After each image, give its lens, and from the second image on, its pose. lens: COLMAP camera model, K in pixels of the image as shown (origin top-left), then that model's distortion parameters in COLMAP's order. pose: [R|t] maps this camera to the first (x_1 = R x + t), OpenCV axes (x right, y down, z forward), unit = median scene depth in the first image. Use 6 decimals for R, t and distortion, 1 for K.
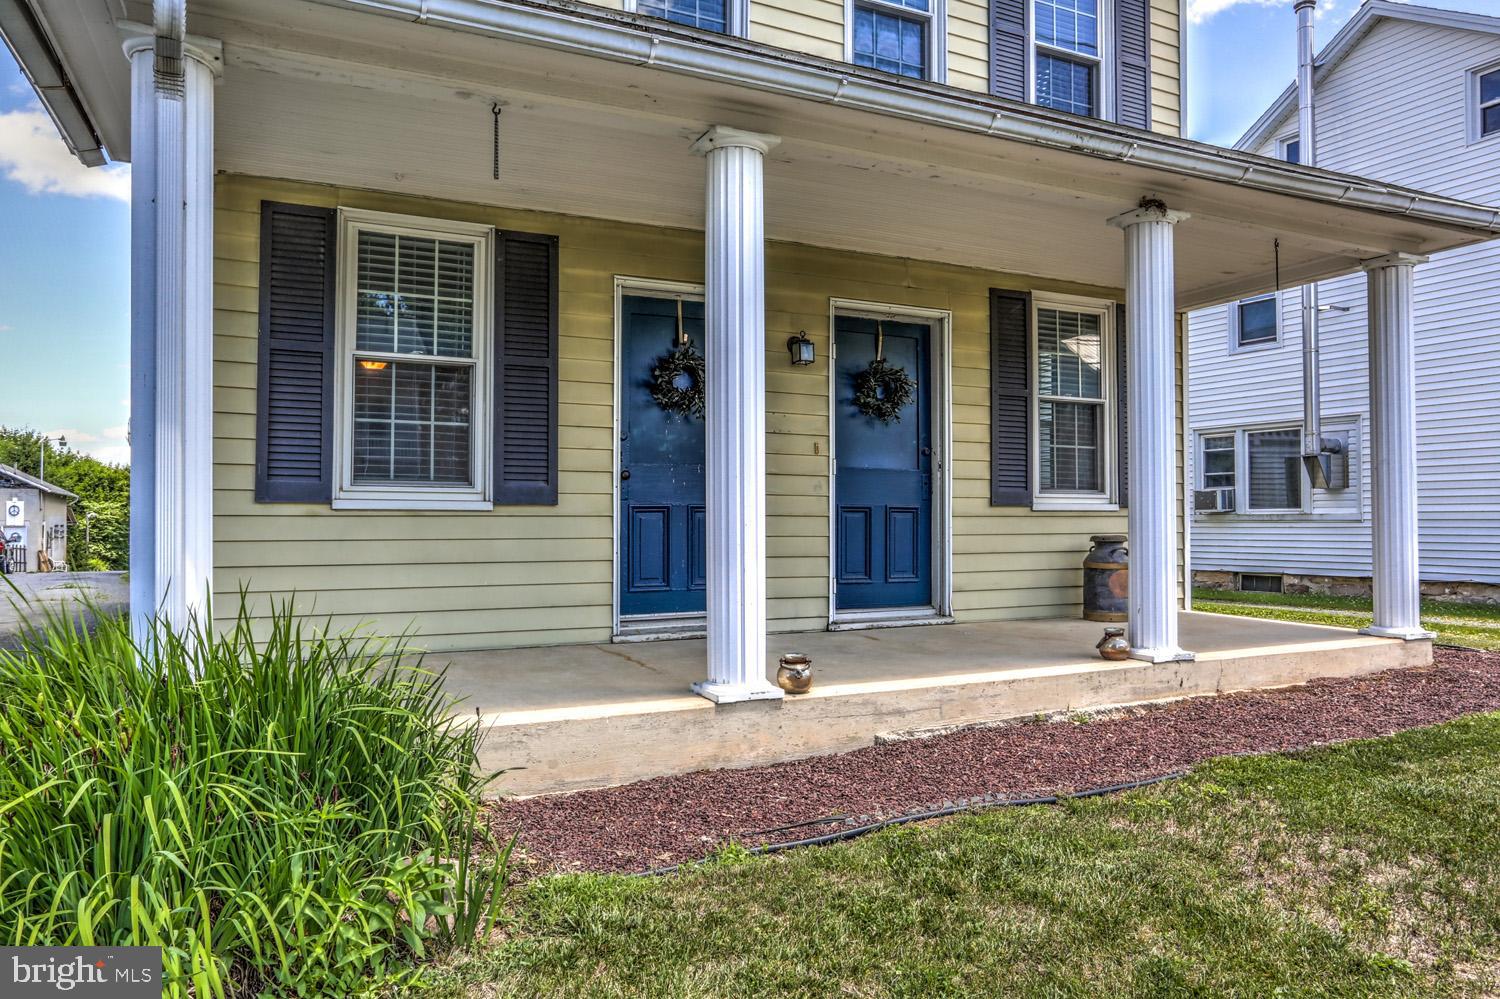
lens RADIAL K [[1004.8, 0, 771.2], [0, 1004.8, 470.0], [0, 0, 1]] dist [-0.003437, 0.009578]
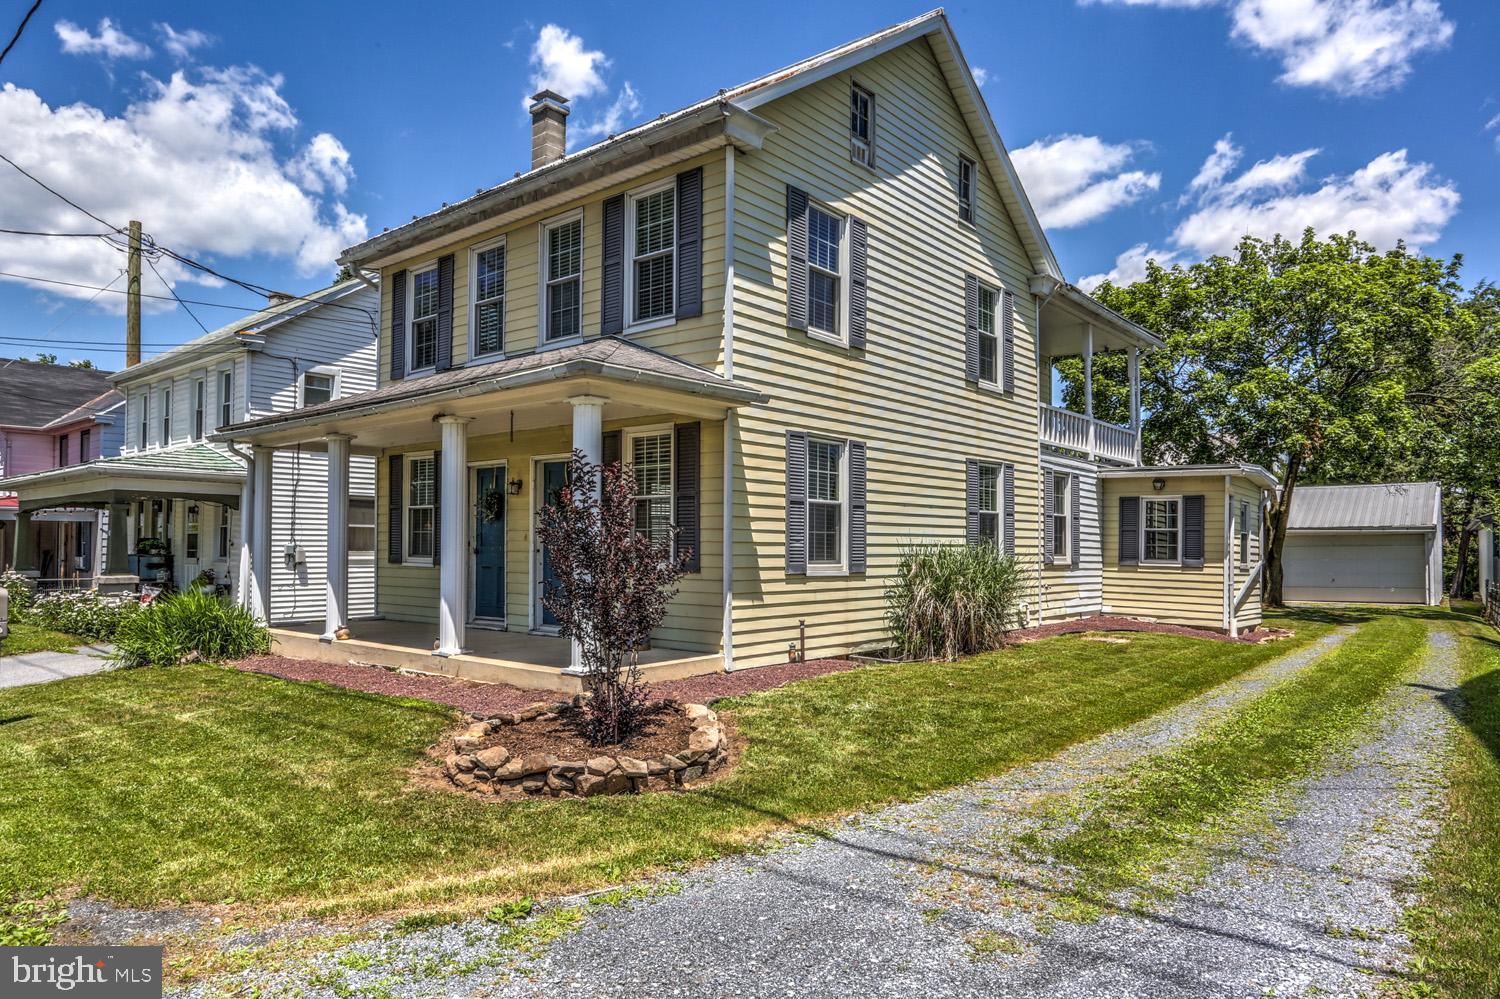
lens RADIAL K [[971.0, 0, 750.2], [0, 971.0, 507.3], [0, 0, 1]] dist [-0.036539, 0.019318]
pose [[0.398892, -0.032135, -0.916435, 2.046927], [0.039304, 0.999067, -0.017925, -0.031096], [0.916155, -0.028870, 0.399783, 0.710748]]
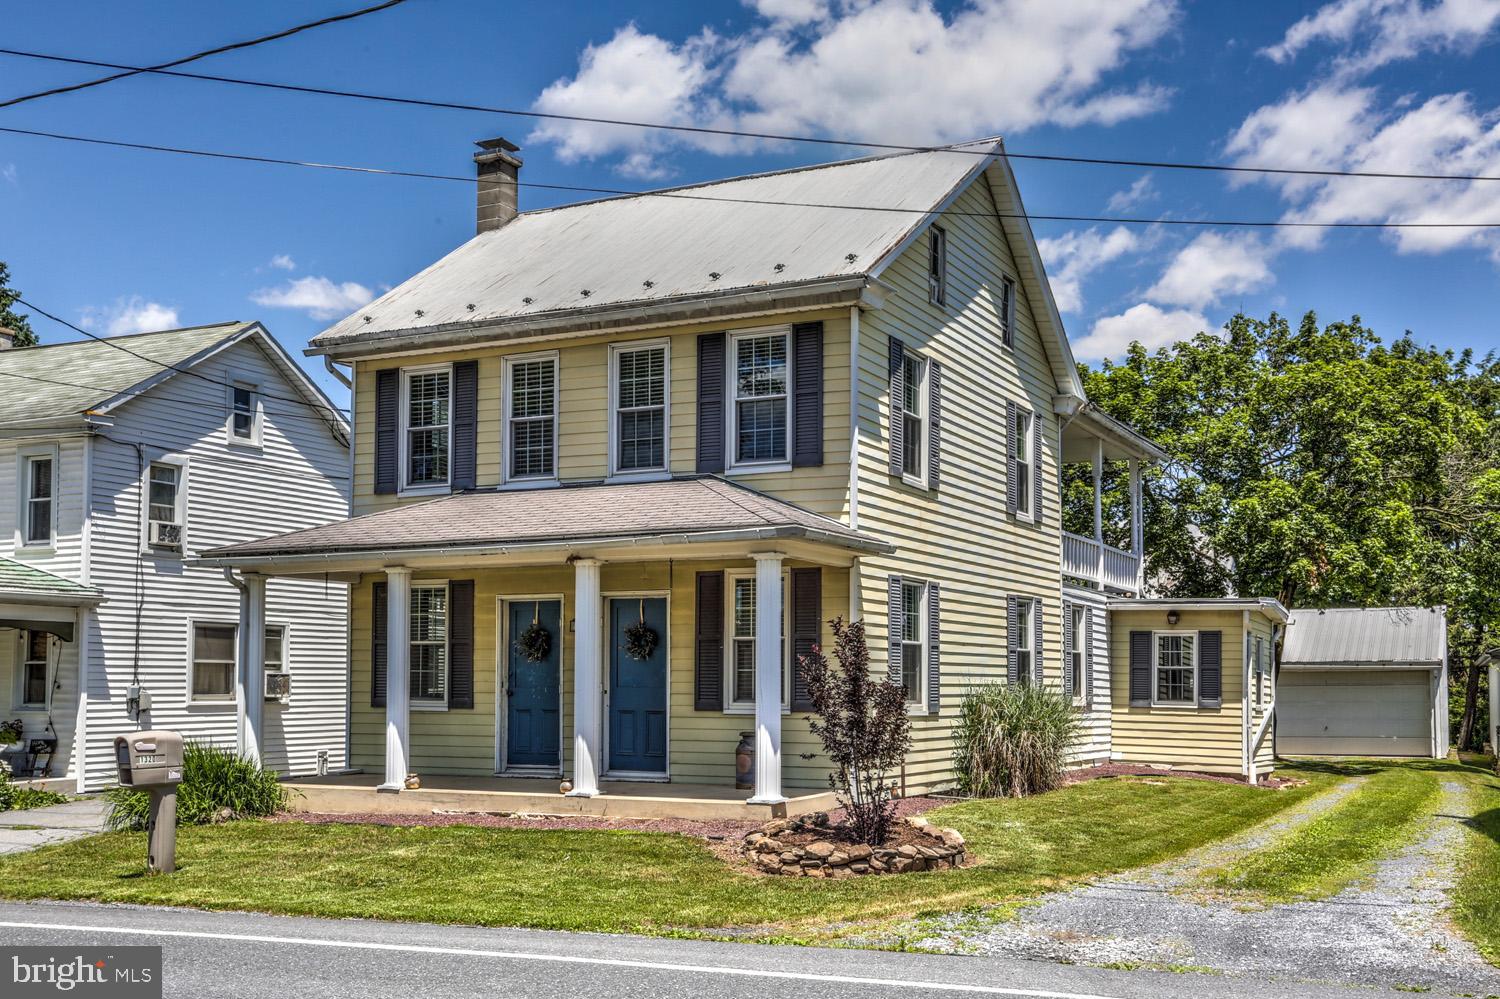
lens RADIAL K [[1593.2, 0, 774.5], [0, 1593.2, 579.8], [0, 0, 1]] dist [0.052635, 0.000000]
pose [[0.599765, -0.048792, -0.798688, 2.715538], [0.034902, 0.998784, -0.034806, -0.092350], [0.799415, -0.007000, 0.600739, -0.473813]]
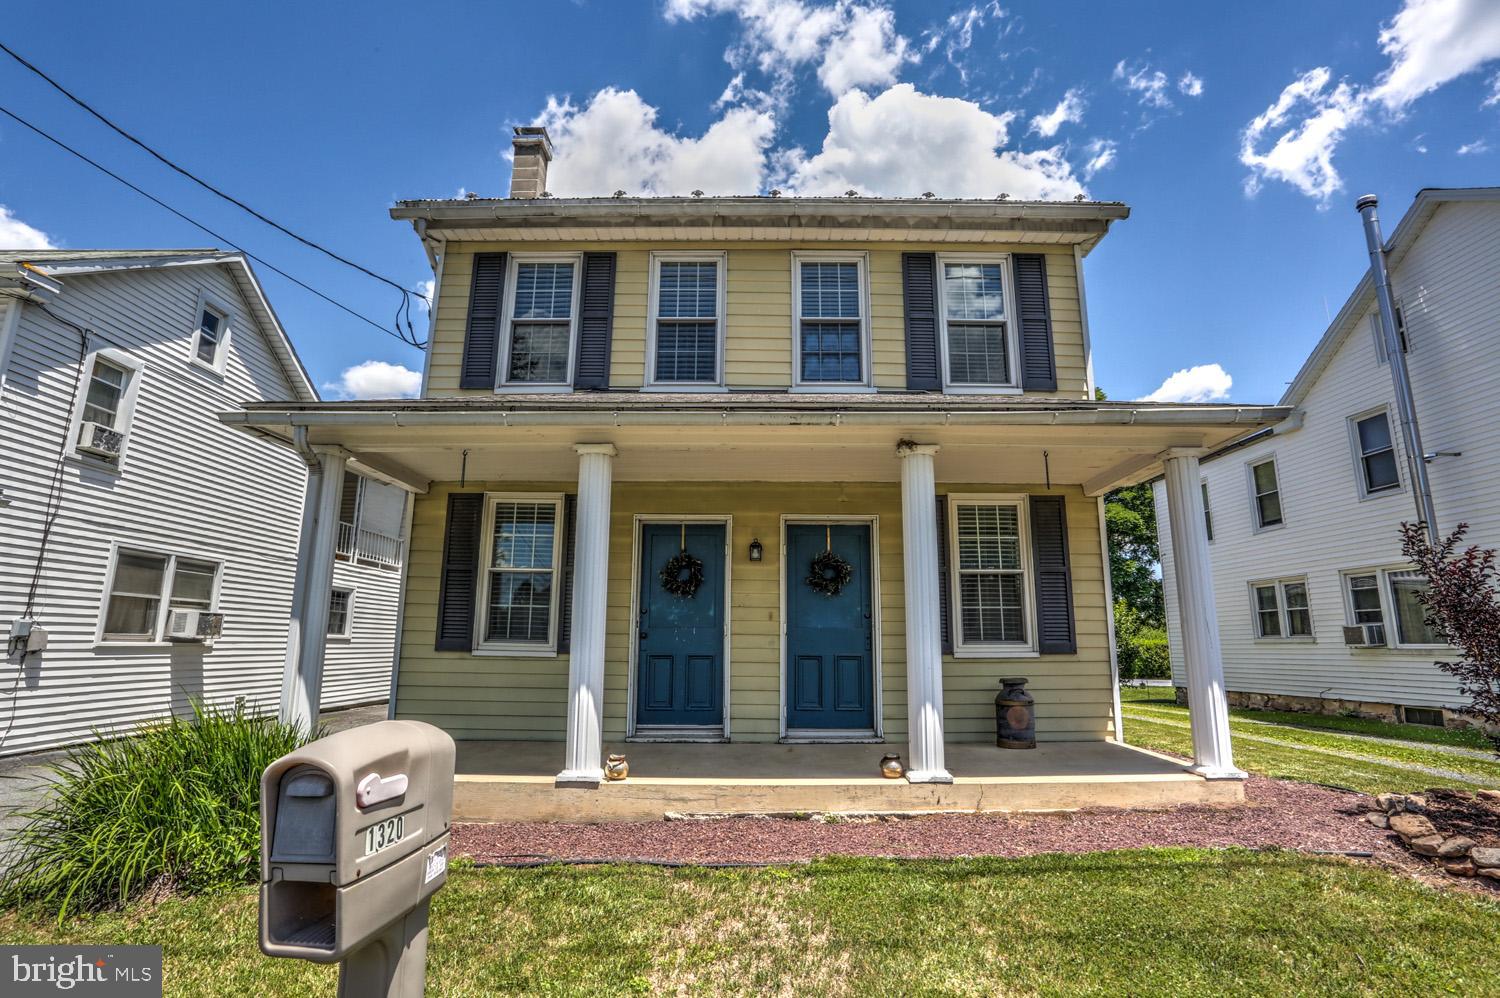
lens RADIAL K [[741.7, 0, 757.1], [0, 741.7, 473.9], [0, 0, 1]] dist [-0.049695, 0.012638]
pose [[0.897067, -0.093580, -0.431873, 0.567926], [0.015638, 0.983430, -0.180612, -0.032661], [0.441618, 0.155268, 0.883666, -0.012901]]
